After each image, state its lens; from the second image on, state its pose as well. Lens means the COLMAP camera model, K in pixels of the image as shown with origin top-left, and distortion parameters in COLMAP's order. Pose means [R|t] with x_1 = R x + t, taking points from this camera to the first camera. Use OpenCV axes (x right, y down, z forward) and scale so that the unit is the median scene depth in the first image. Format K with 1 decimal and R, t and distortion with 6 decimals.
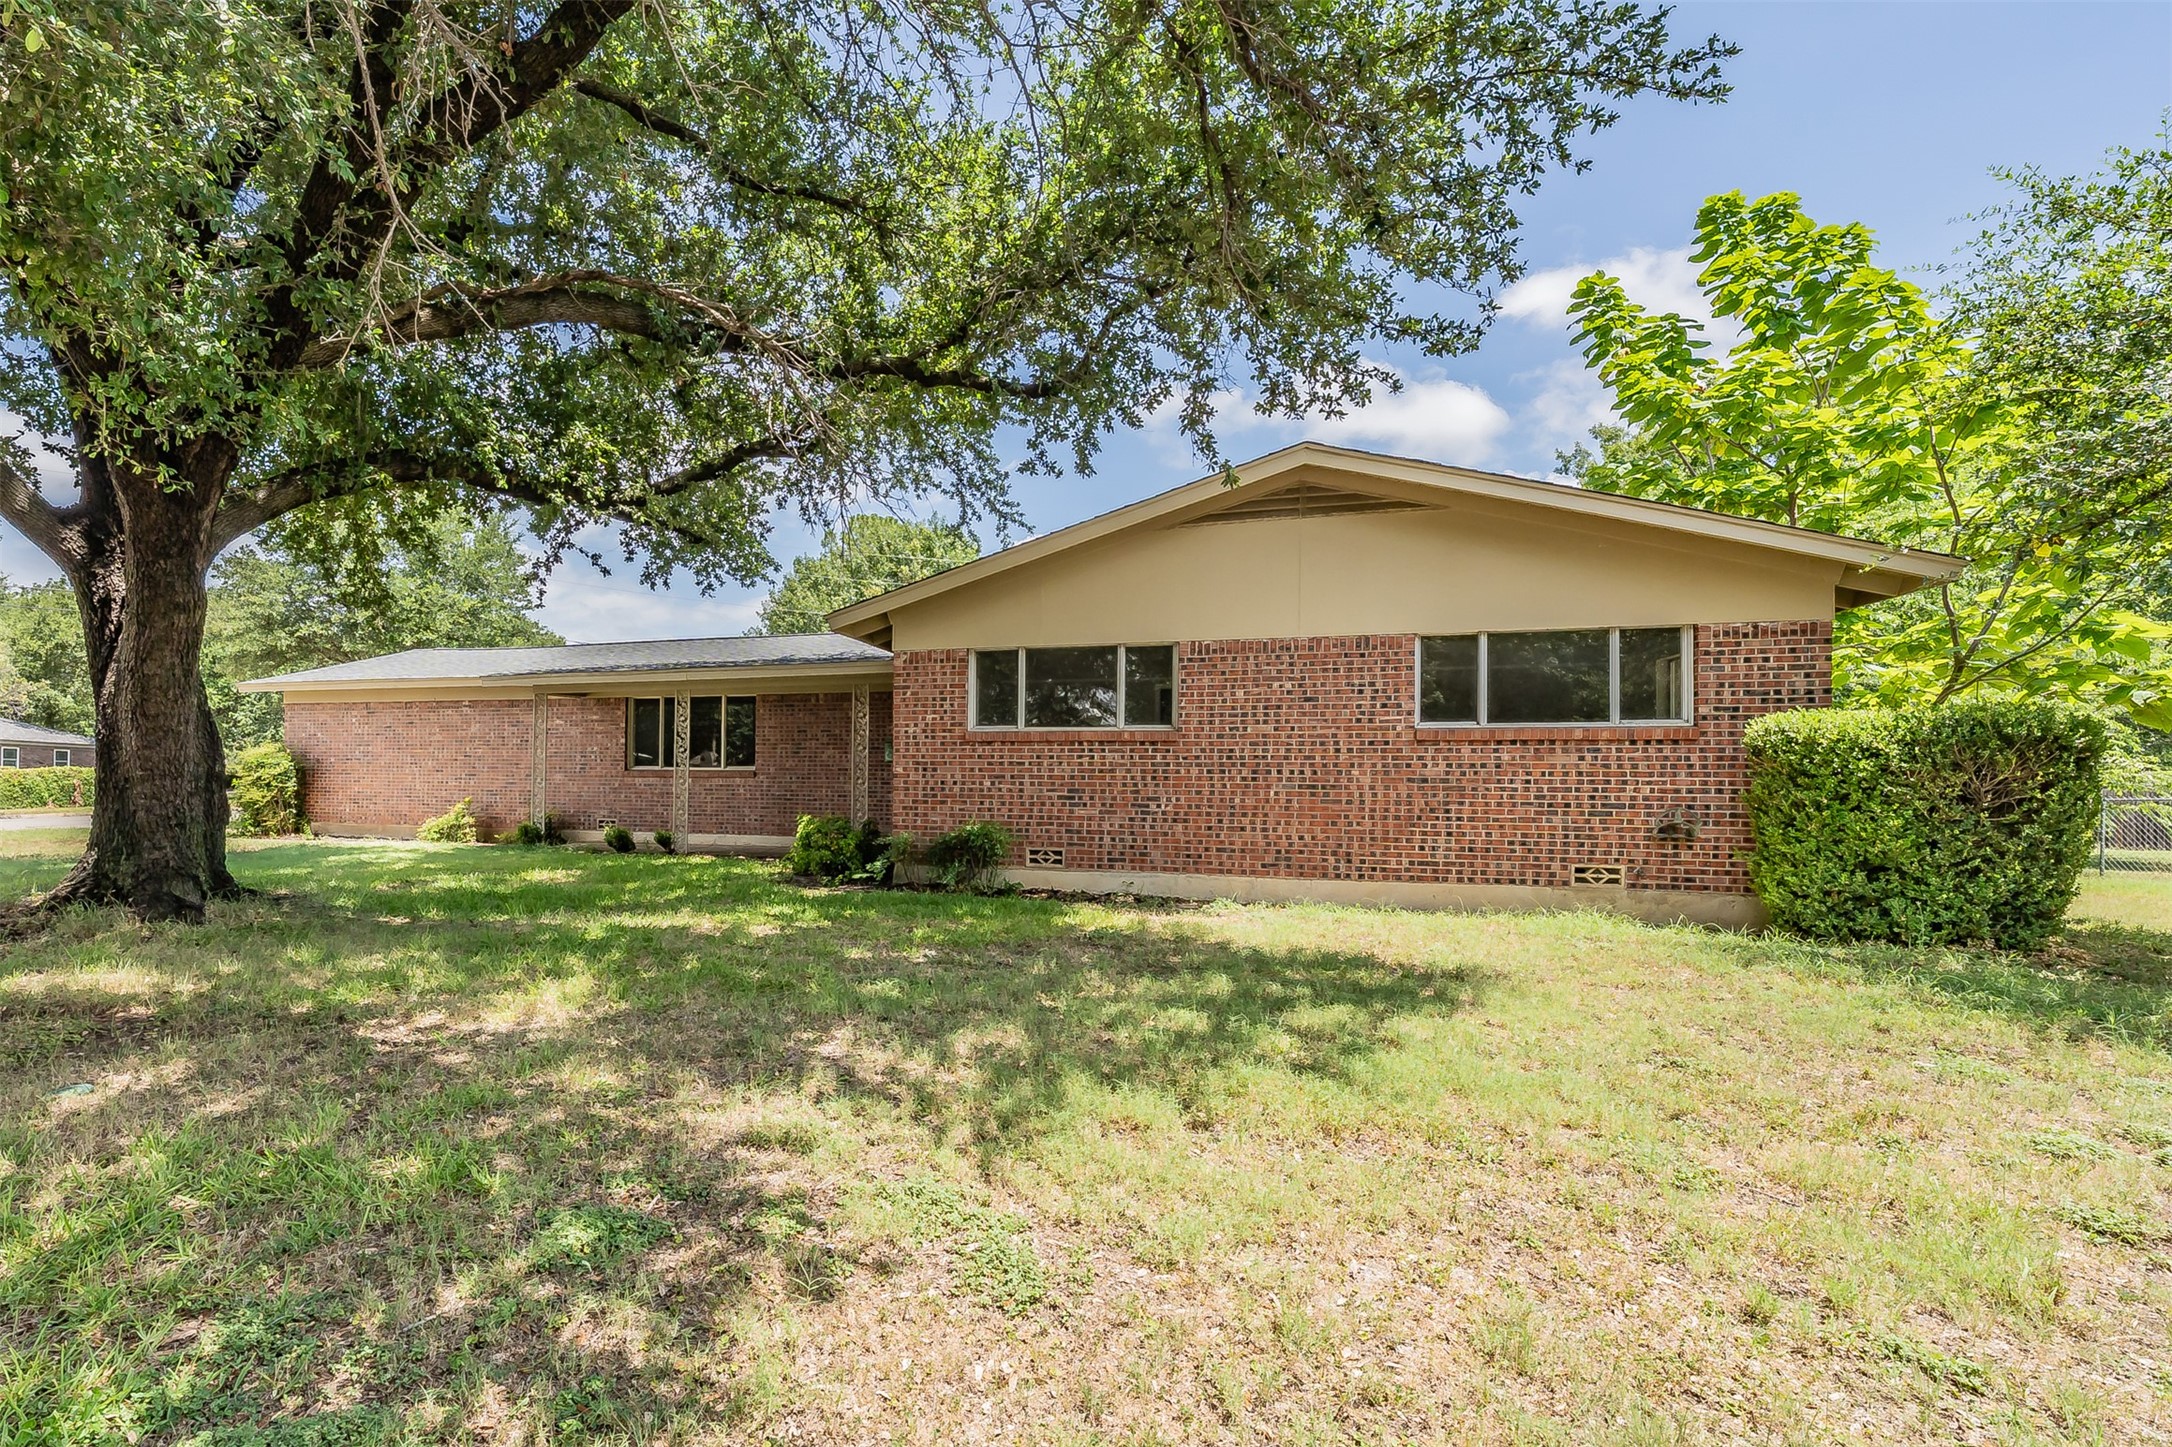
lens RADIAL K [[763.9, 0, 1079.4], [0, 763.9, 778.3], [0, 0, 1]] dist [0.004190, -0.001309]
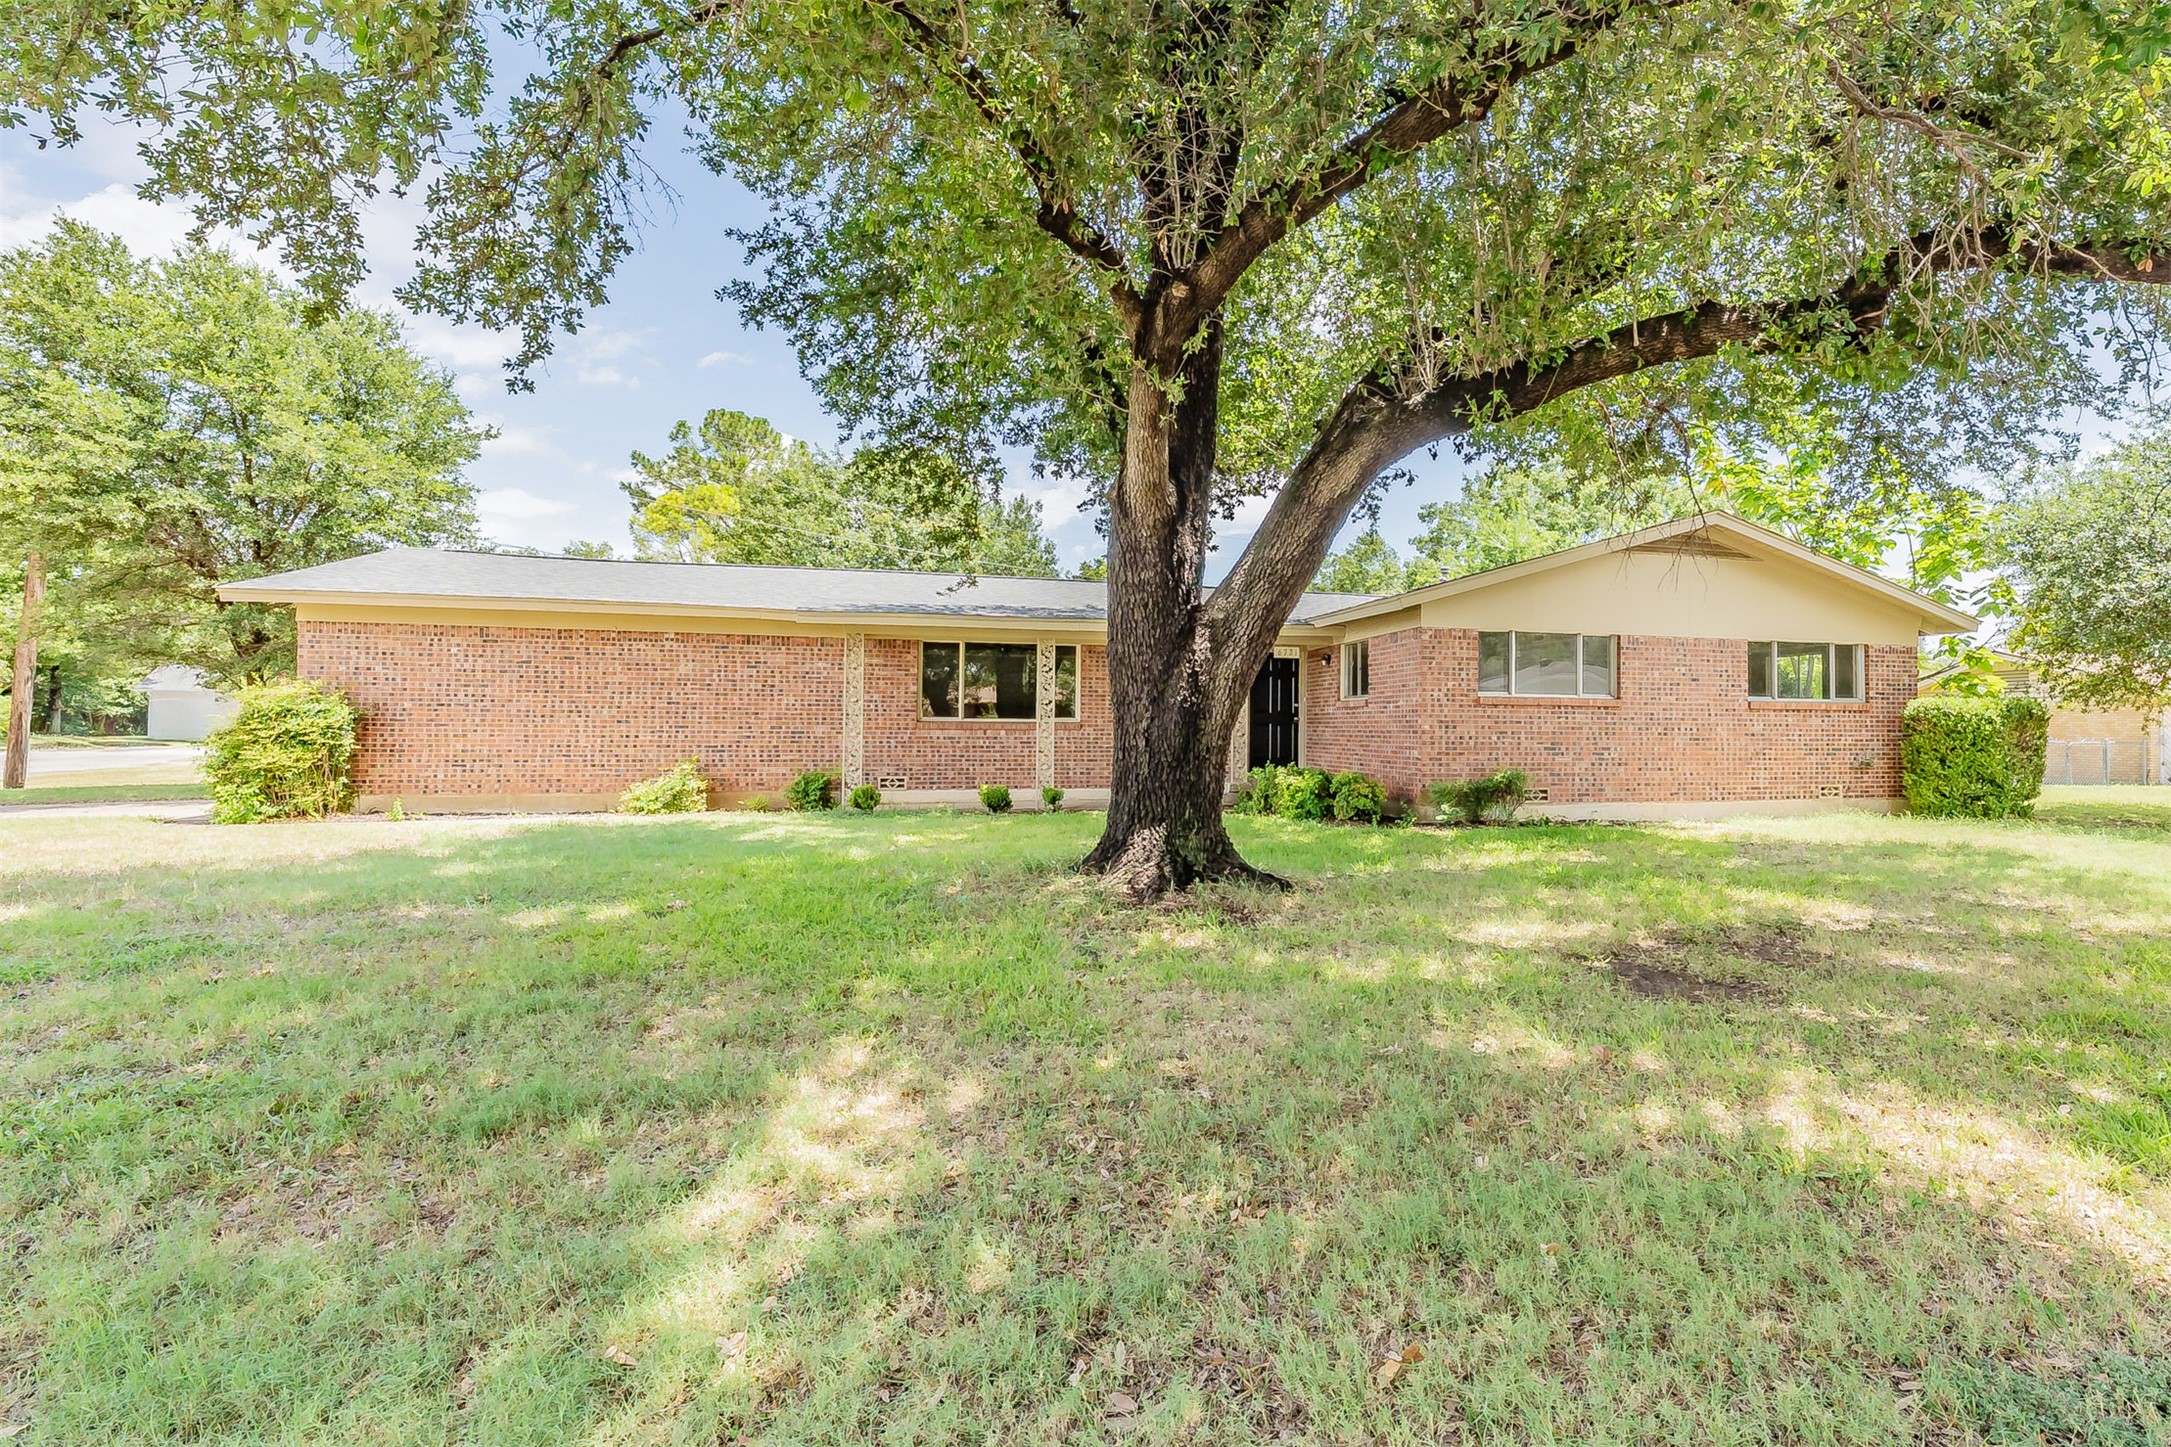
lens RADIAL K [[763.6, 0, 1083.0], [0, 763.6, 722.2], [0, 0, 1]] dist [0.004190, -0.001309]
pose [[0.900296, -0.000536, 0.435279, -1.252144], [-0.002294, 0.999980, 0.005977, -0.024926], [-0.435273, -0.006380, 0.900276, 0.173467]]
